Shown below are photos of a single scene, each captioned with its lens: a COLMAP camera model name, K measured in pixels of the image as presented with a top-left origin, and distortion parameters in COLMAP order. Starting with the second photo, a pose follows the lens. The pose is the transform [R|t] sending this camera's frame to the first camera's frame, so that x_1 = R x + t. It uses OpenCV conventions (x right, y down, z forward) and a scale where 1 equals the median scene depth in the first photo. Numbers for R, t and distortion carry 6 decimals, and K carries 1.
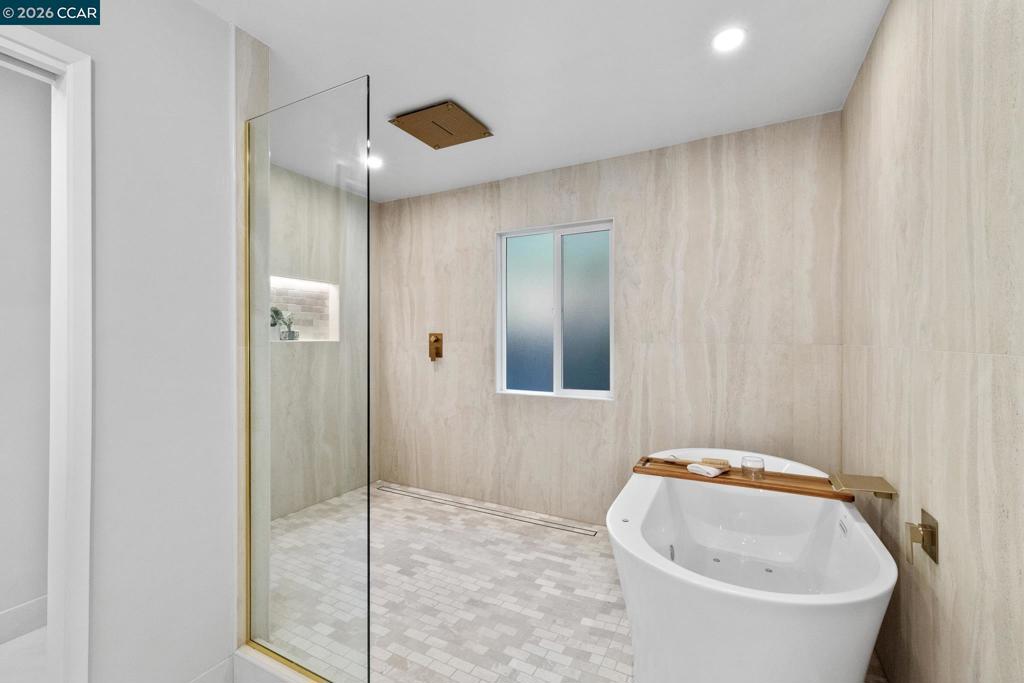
lens RADIAL K [[442.6, 0, 513.4], [0, 442.6, 336.7], [0, 0, 1]] dist [-0.001727, 0.000930]
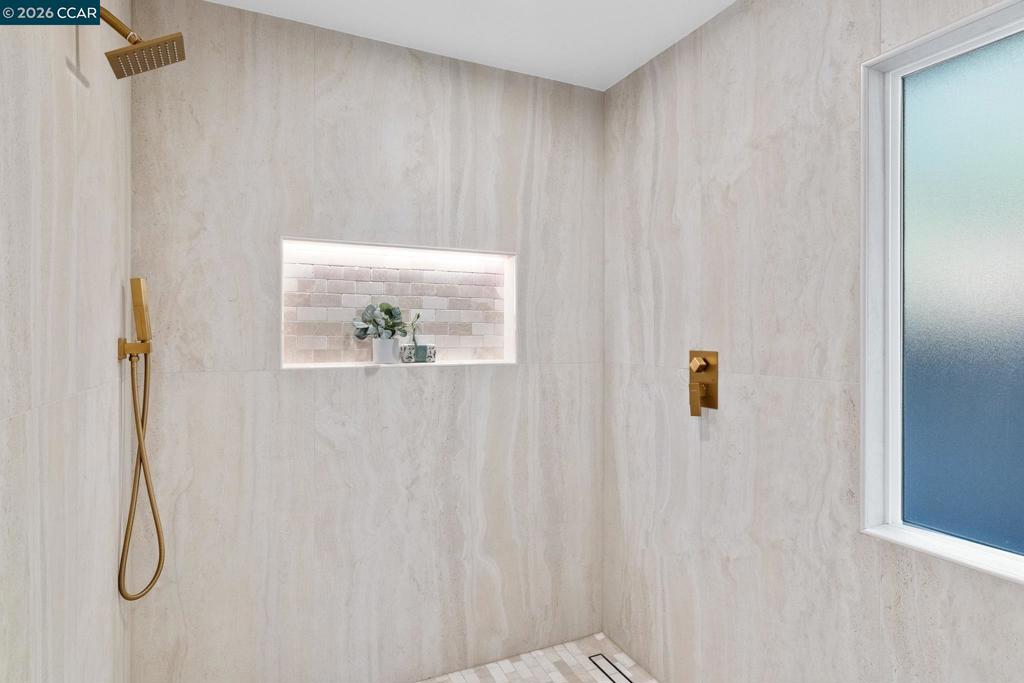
lens RADIAL K [[557.4, 0, 512.5], [0, 557.4, 336.8], [0, 0, 1]] dist [-0.000757, -0.000274]
pose [[0.798515, 0.003157, -0.601967, 0.002878], [0.000603, 0.999982, 0.006043, -0.025988], [0.601975, -0.005188, 0.798498, 0.475201]]
